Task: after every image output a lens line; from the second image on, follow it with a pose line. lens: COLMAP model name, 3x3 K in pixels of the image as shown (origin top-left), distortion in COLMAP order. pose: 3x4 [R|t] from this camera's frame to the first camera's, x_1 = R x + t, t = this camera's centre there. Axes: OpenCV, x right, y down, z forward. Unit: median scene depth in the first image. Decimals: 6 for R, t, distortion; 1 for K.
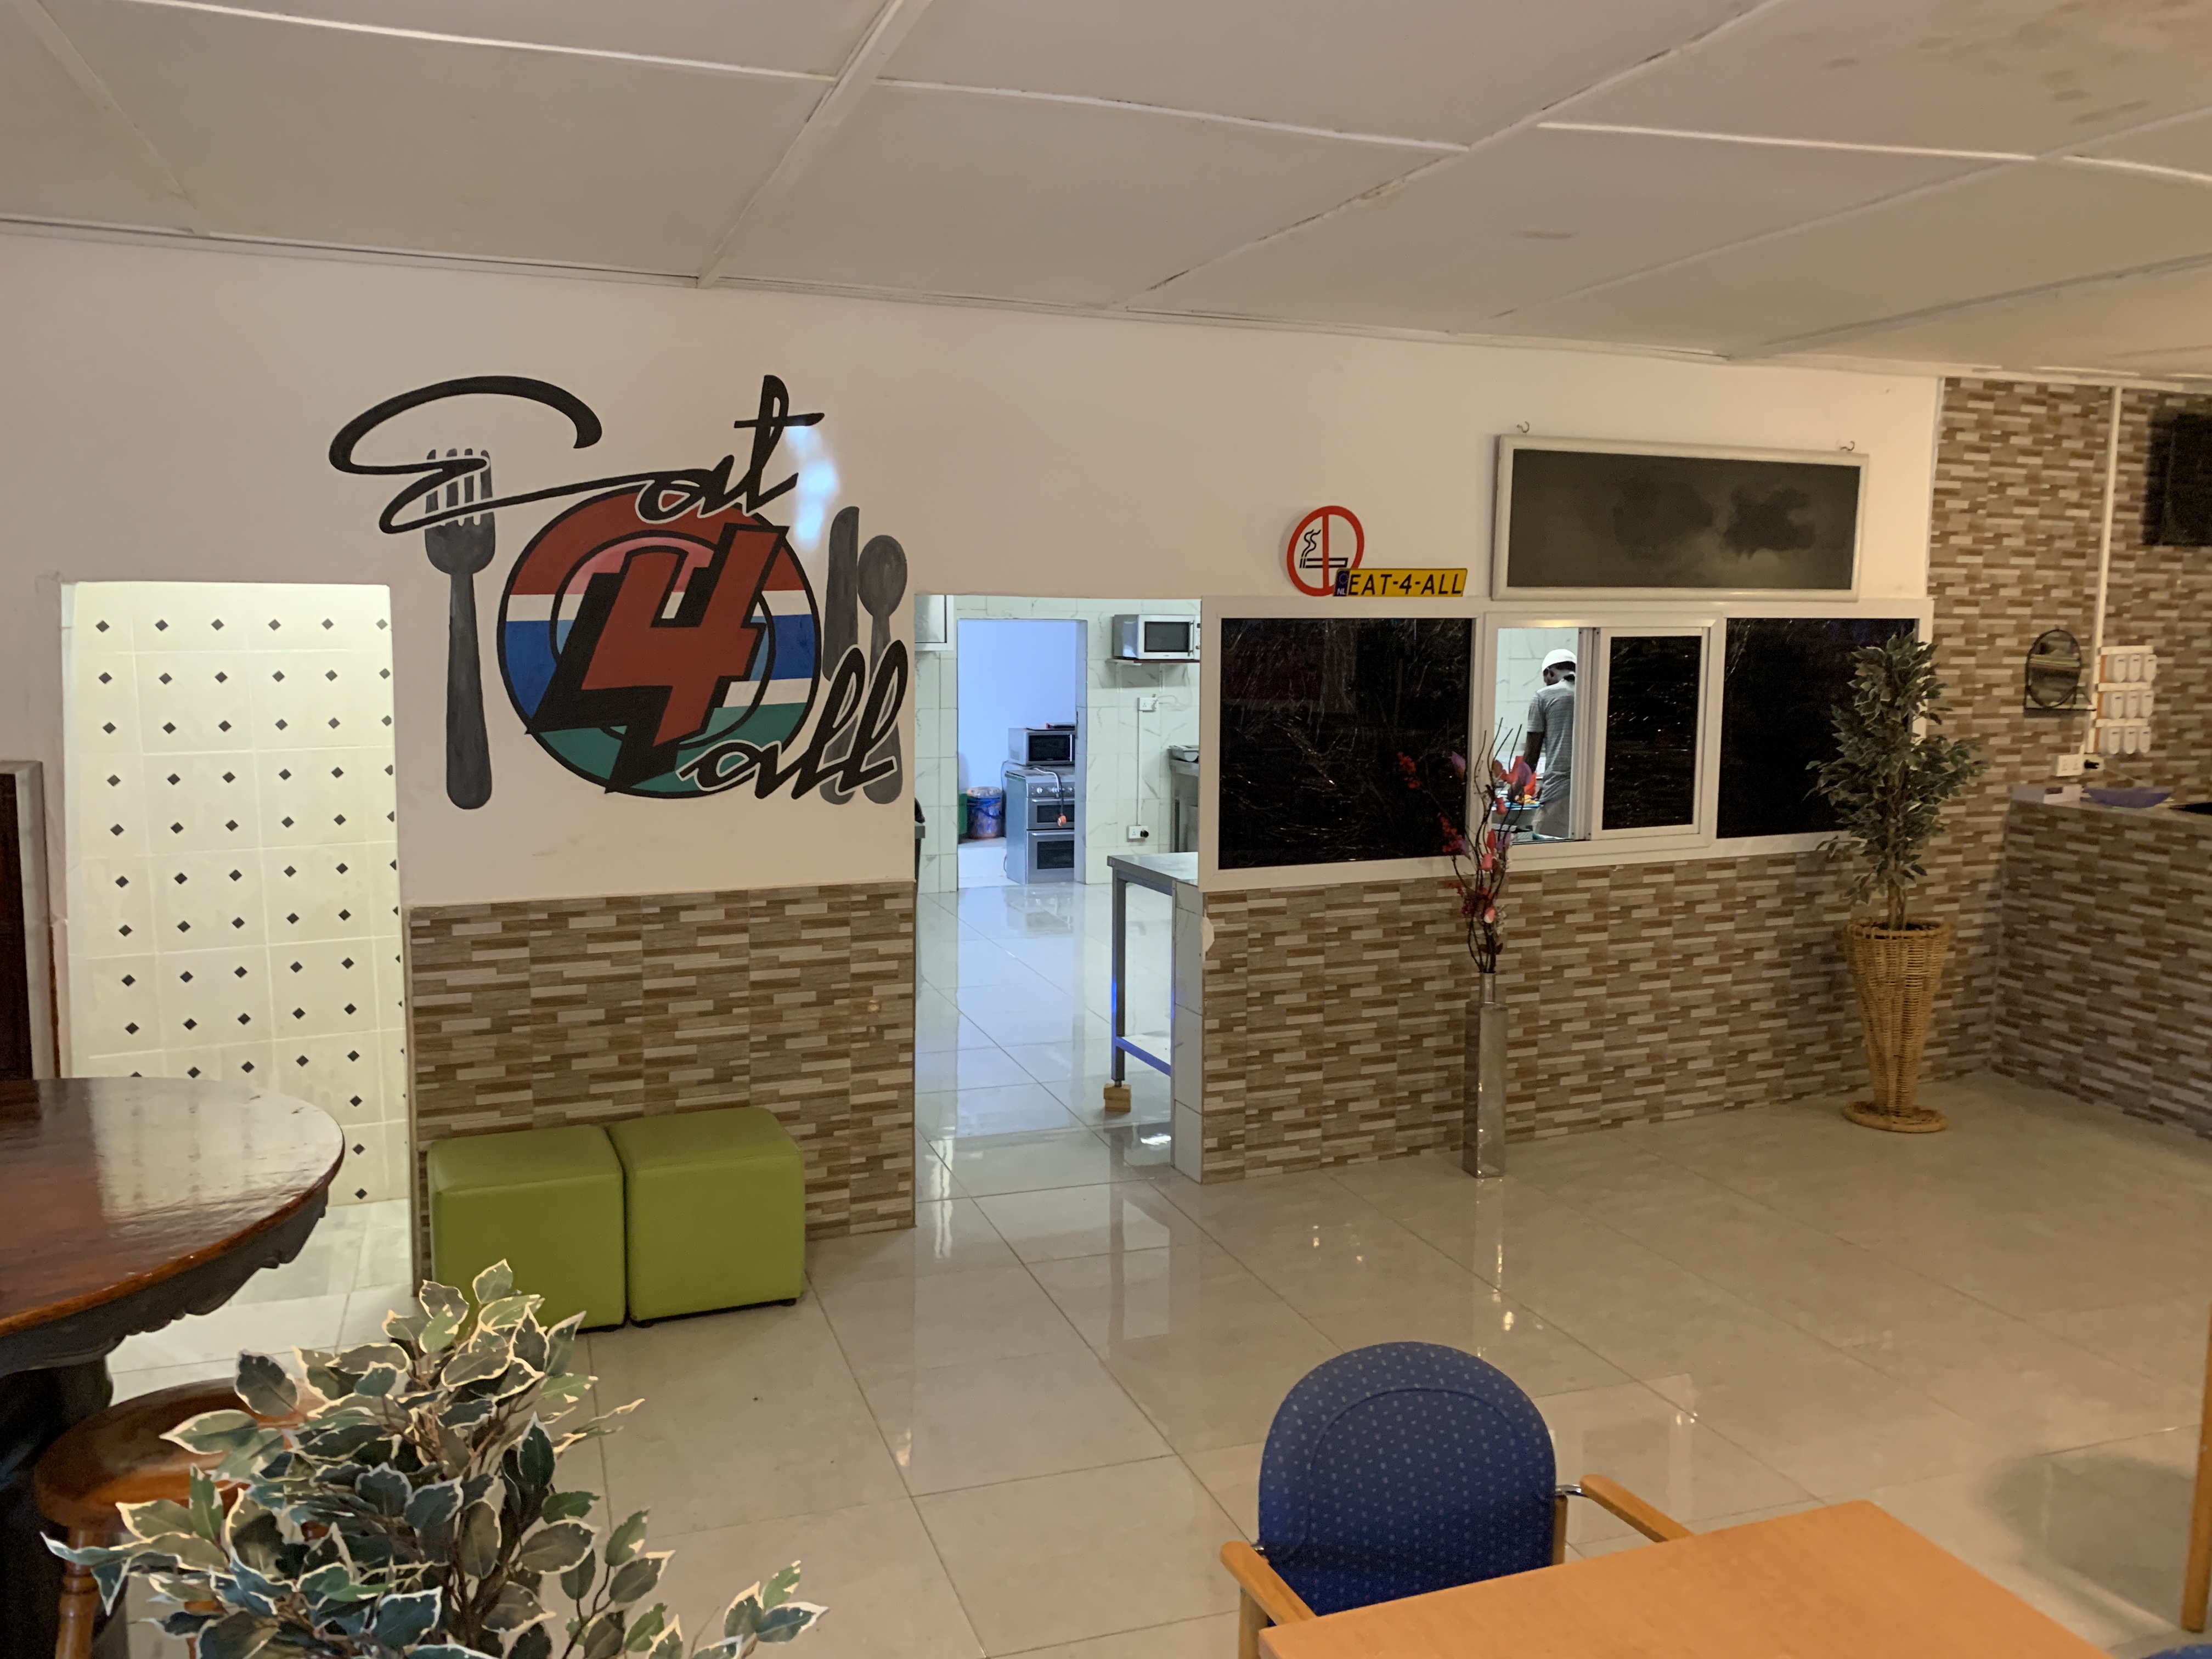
lens RADIAL K [[1698.7, 0, 1097.6], [0, 1698.7, 813.5], [0, 0, 1]] dist [0.006030, 0.009847]
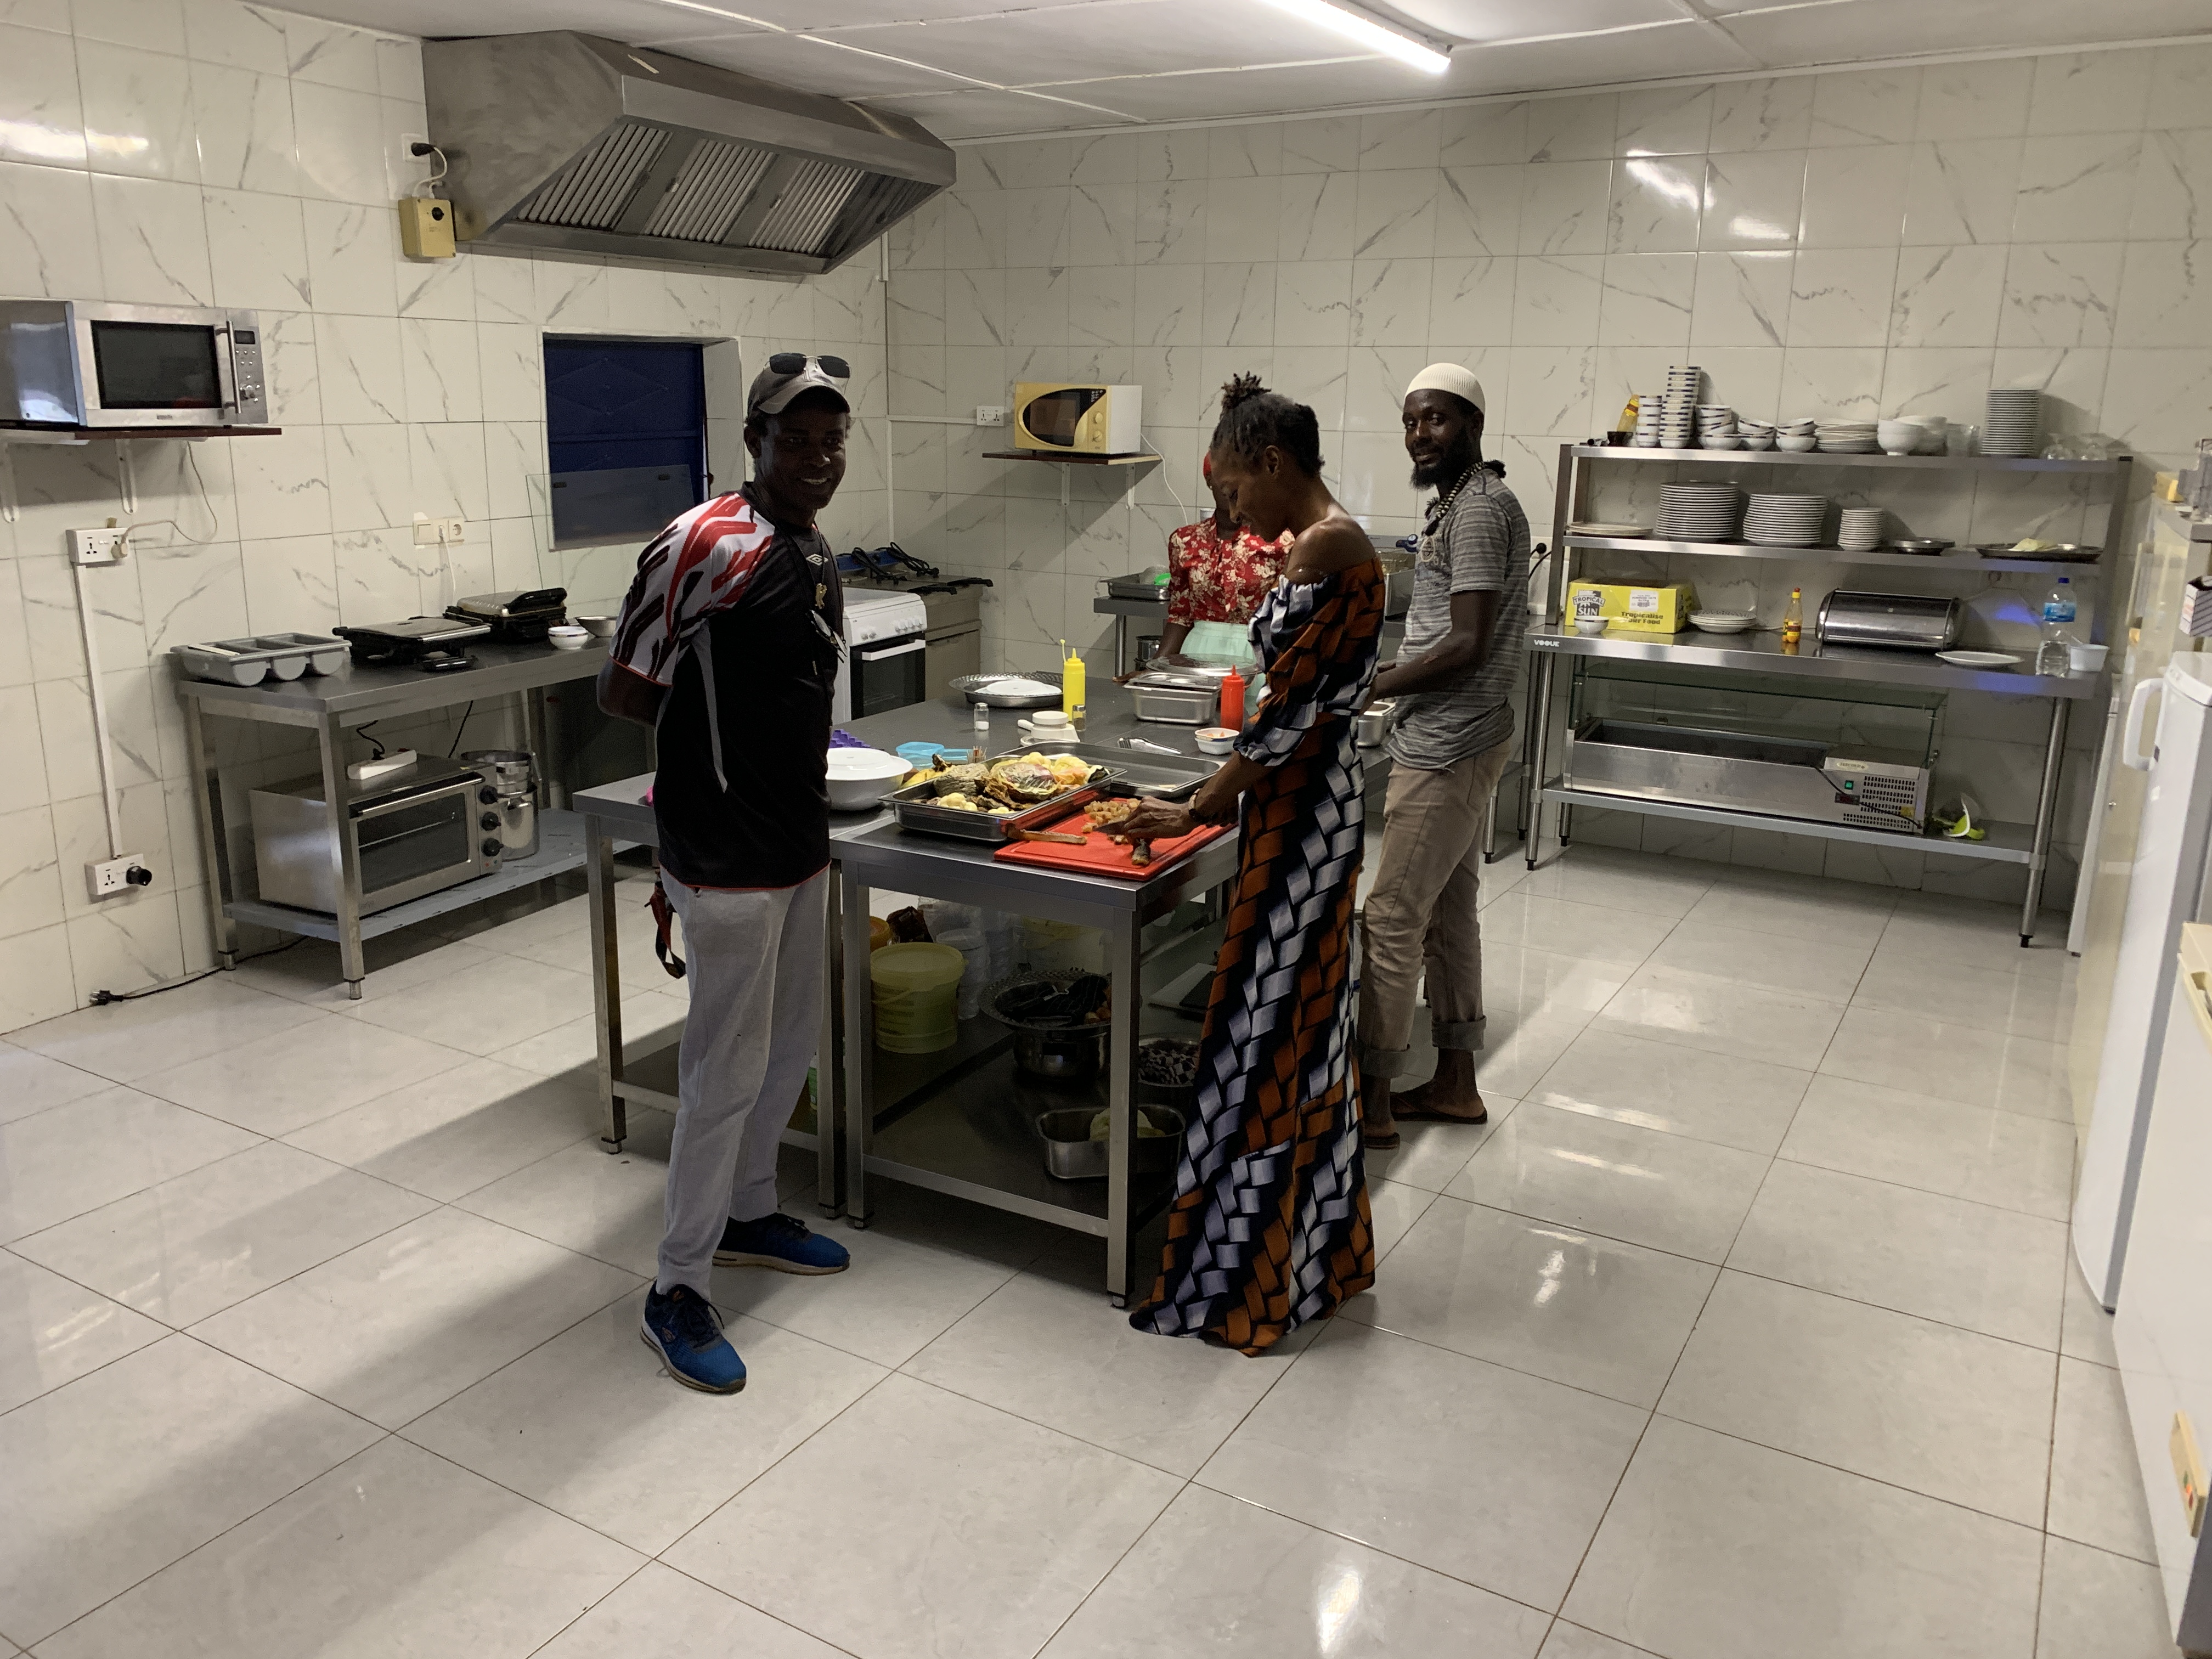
lens RADIAL K [[1698.7, 0, 1104.1], [0, 1698.7, 825.5], [0, 0, 1]] dist [0.006030, 0.009847]
pose [[0.763788, -0.158730, 0.625646, -0.010731], [0.060722, 0.982662, 0.175179, -0.012636], [-0.642605, -0.095809, 0.760184, 0.125294]]
